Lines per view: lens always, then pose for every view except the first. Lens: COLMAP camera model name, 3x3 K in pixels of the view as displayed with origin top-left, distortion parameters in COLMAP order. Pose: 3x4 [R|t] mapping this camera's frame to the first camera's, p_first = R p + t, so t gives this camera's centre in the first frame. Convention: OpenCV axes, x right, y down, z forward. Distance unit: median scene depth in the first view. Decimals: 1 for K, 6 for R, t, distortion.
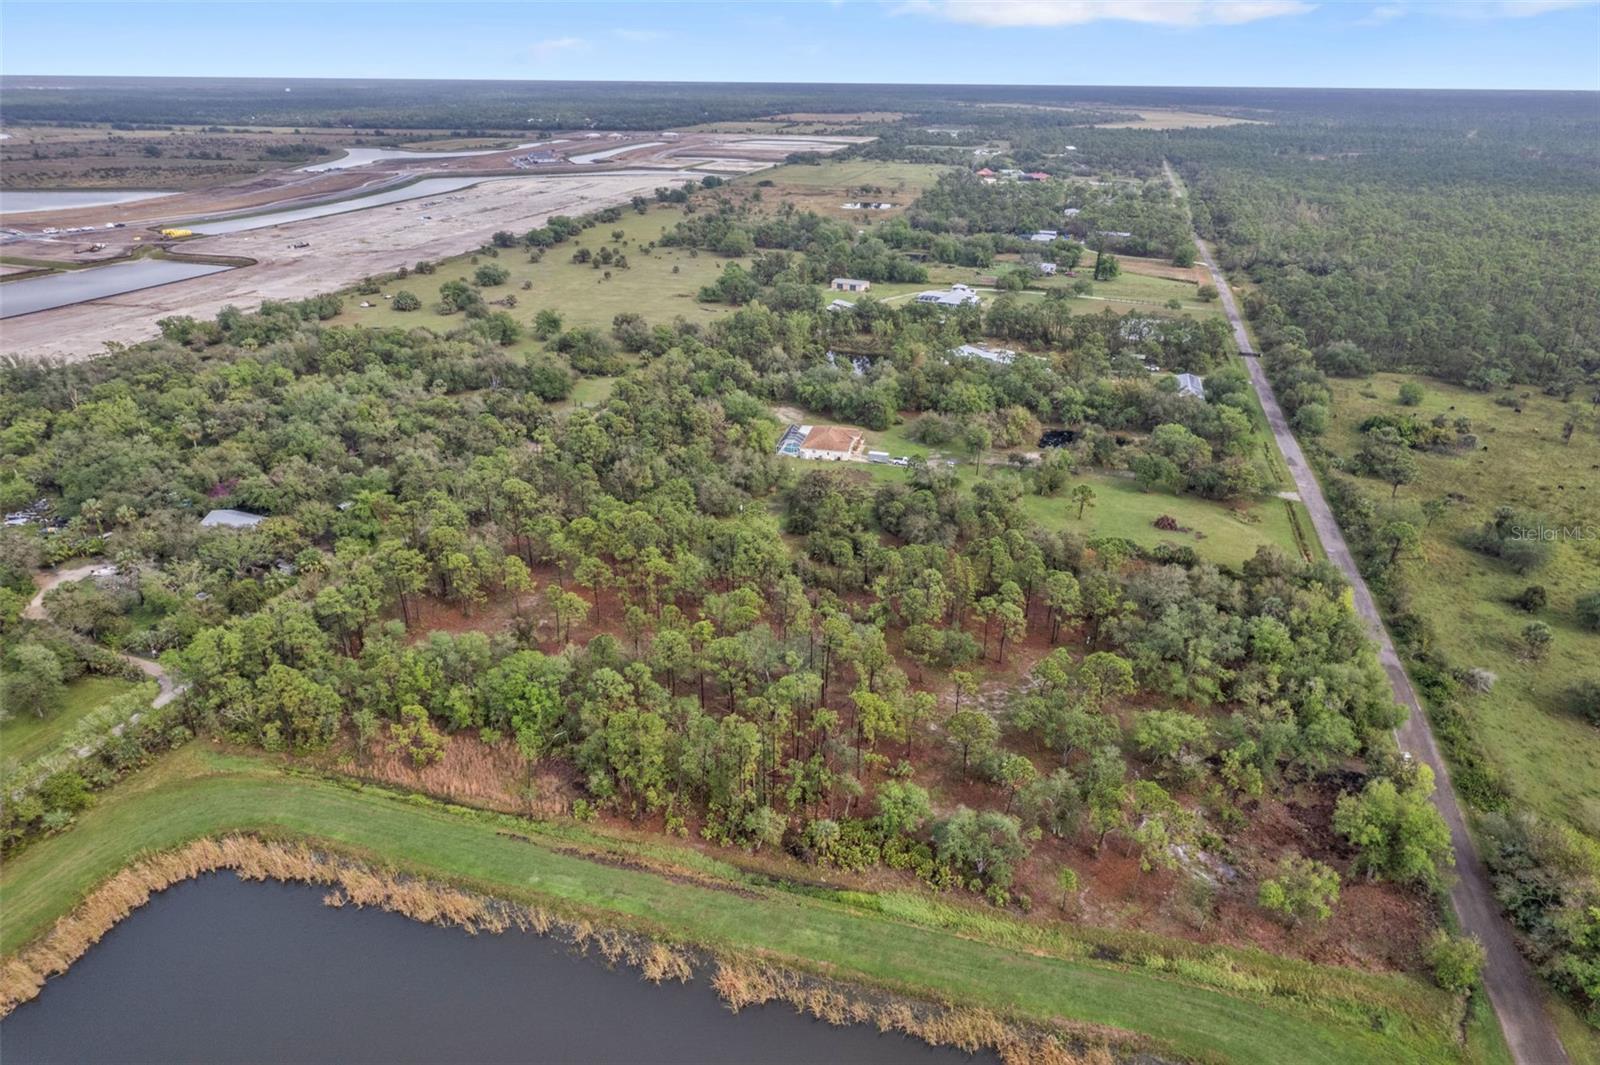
lens RADIAL K [[1028.7, 0, 809.8], [0, 1028.7, 553.9], [0, 0, 1]] dist [-0.080591, 0.073490]
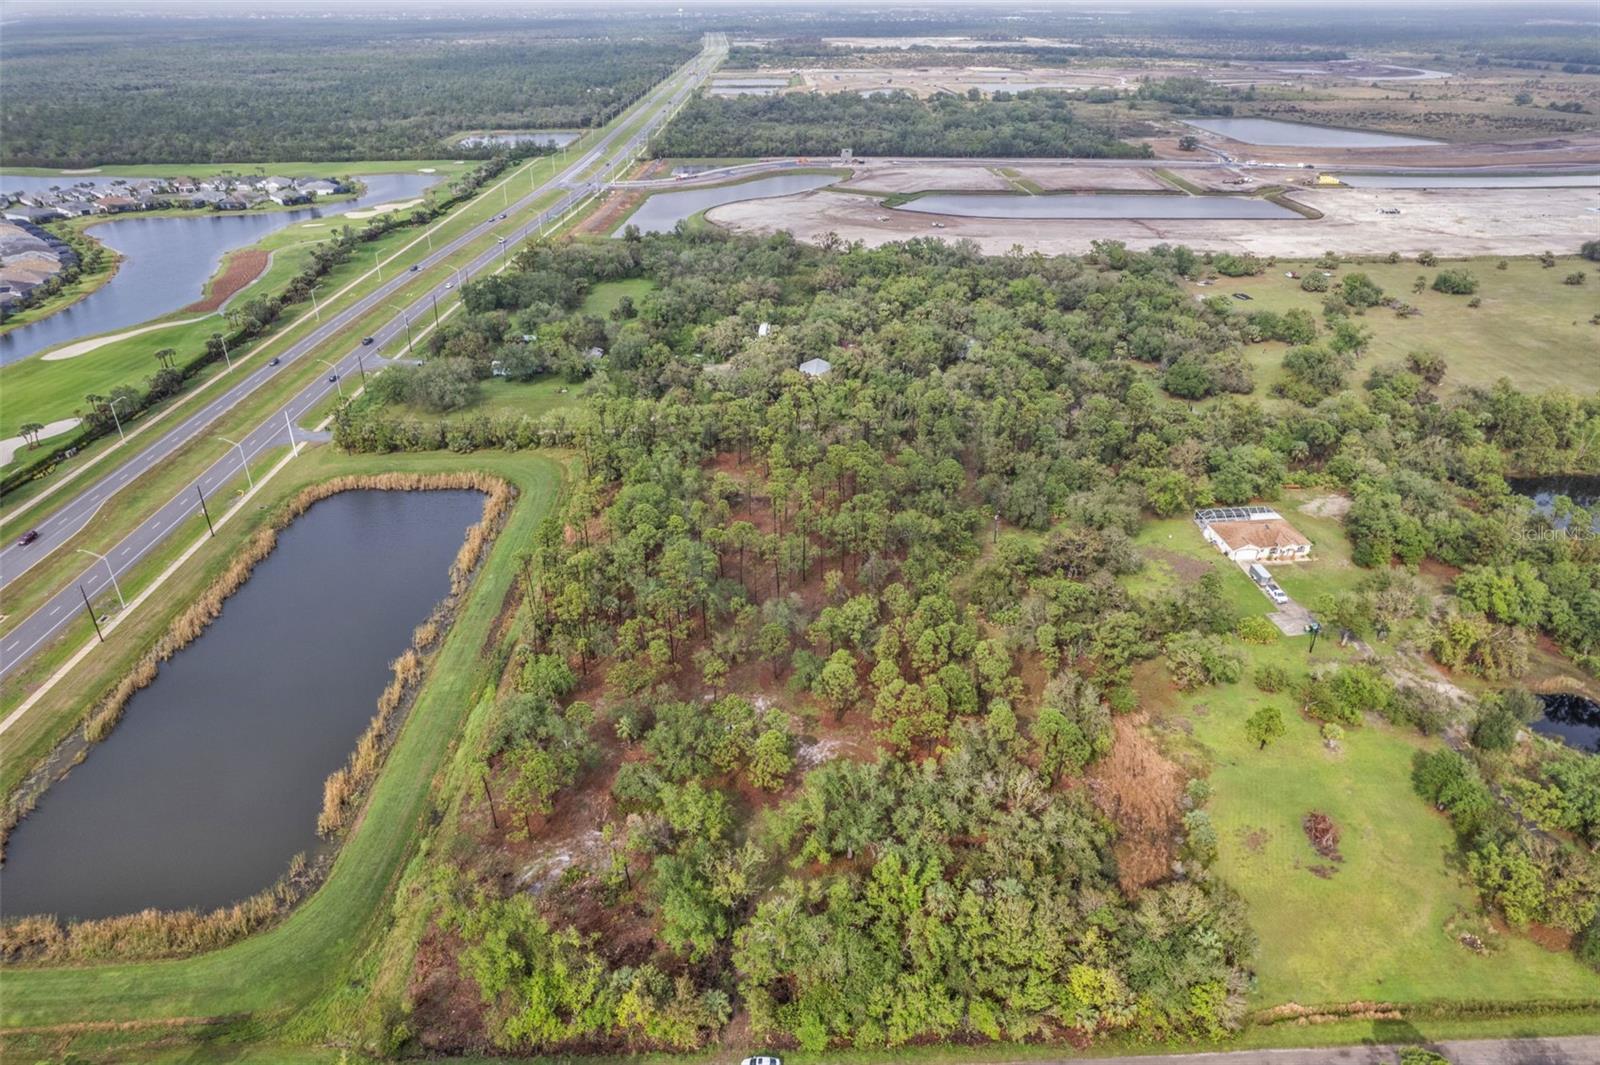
lens RADIAL K [[1028.7, 0, 809.2], [0, 1028.7, 546.1], [0, 0, 1]] dist [-0.080591, 0.073490]
pose [[0.312116, 0.449192, -0.837144, 0.695163], [-0.409042, 0.858846, 0.308332, -0.244183], [0.857478, 0.246192, 0.451798, 0.388268]]
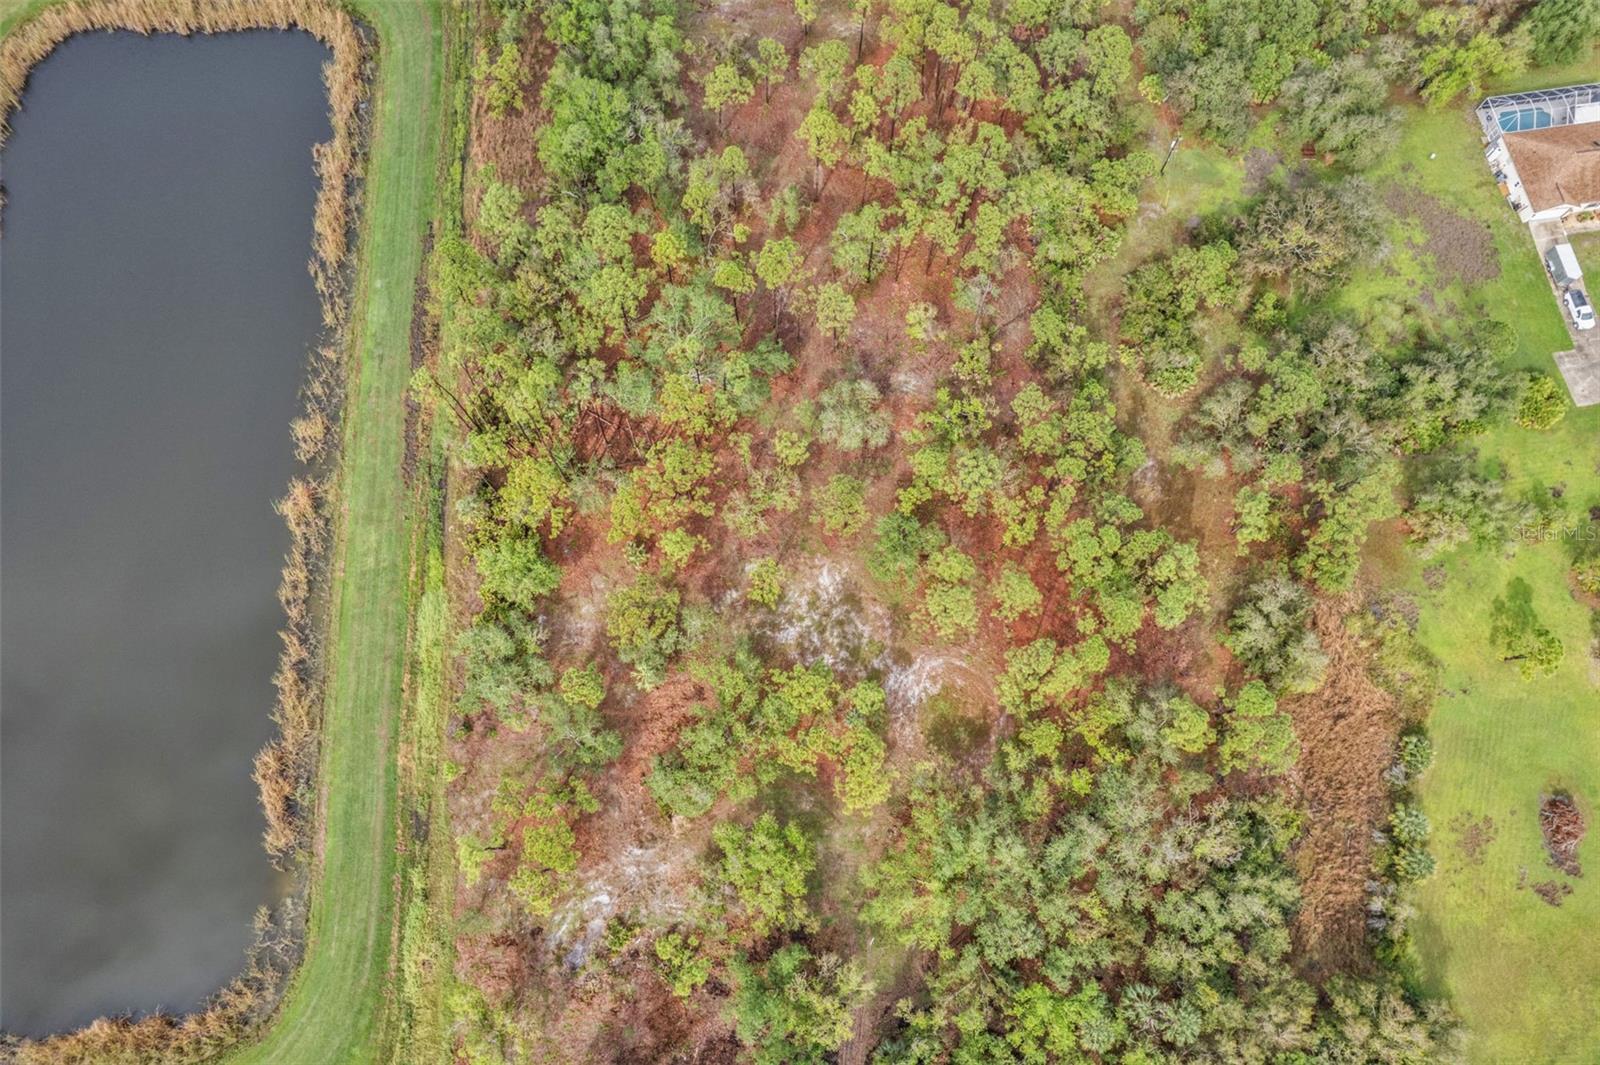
lens RADIAL K [[1028.7, 0, 811.6], [0, 1028.7, 555.2], [0, 0, 1]] dist [-0.080591, 0.073490]
pose [[0.348779, 0.892895, -0.284766, 0.241423], [-0.412947, 0.419173, 0.808560, -0.330438], [0.841325, -0.164416, 0.514917, 0.448279]]
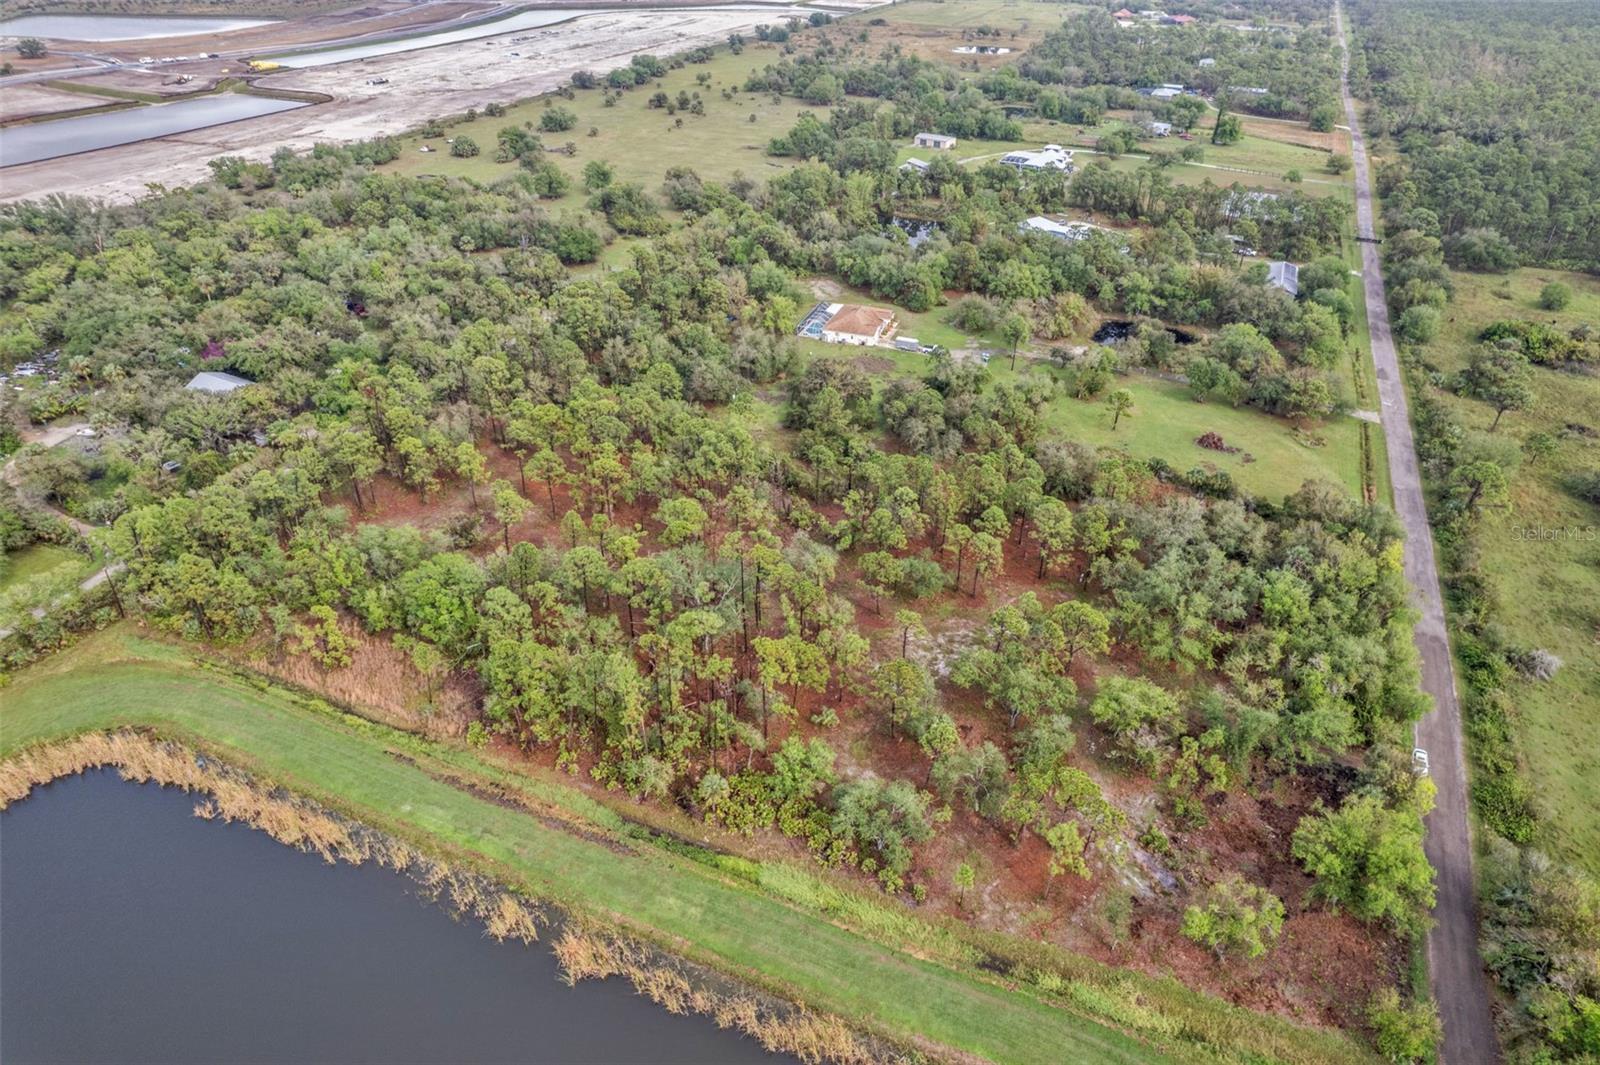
lens RADIAL K [[1028.7, 0, 810.1], [0, 1028.7, 544.3], [0, 0, 1]] dist [-0.080591, 0.073490]
pose [[0.991794, 0.070020, -0.106967, 0.104443], [-0.055605, 0.989655, 0.132251, -0.038561], [0.115121, -0.125218, 0.985428, 0.082066]]
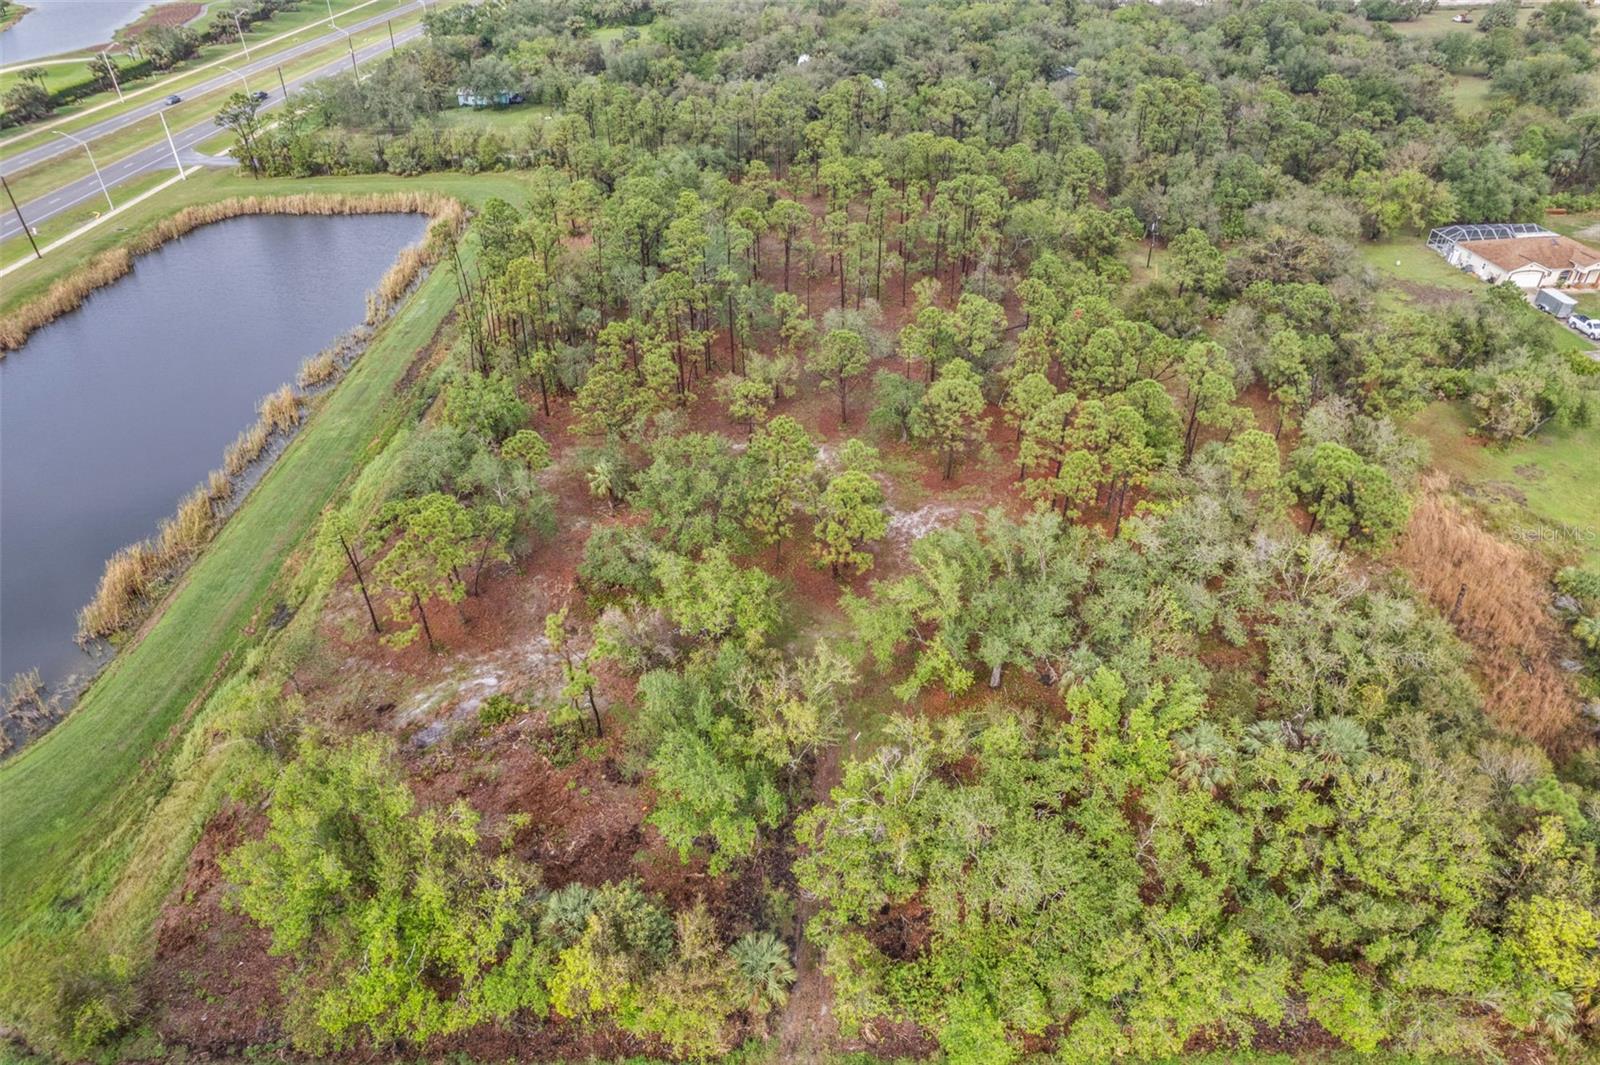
lens RADIAL K [[1028.7, 0, 810.9], [0, 1028.7, 546.0], [0, 0, 1]] dist [-0.080591, 0.073490]
pose [[0.291424, 0.550470, -0.782339, 0.497294], [-0.409302, 0.810948, 0.418133, -0.059464], [0.864606, 0.198359, 0.461639, 0.511766]]
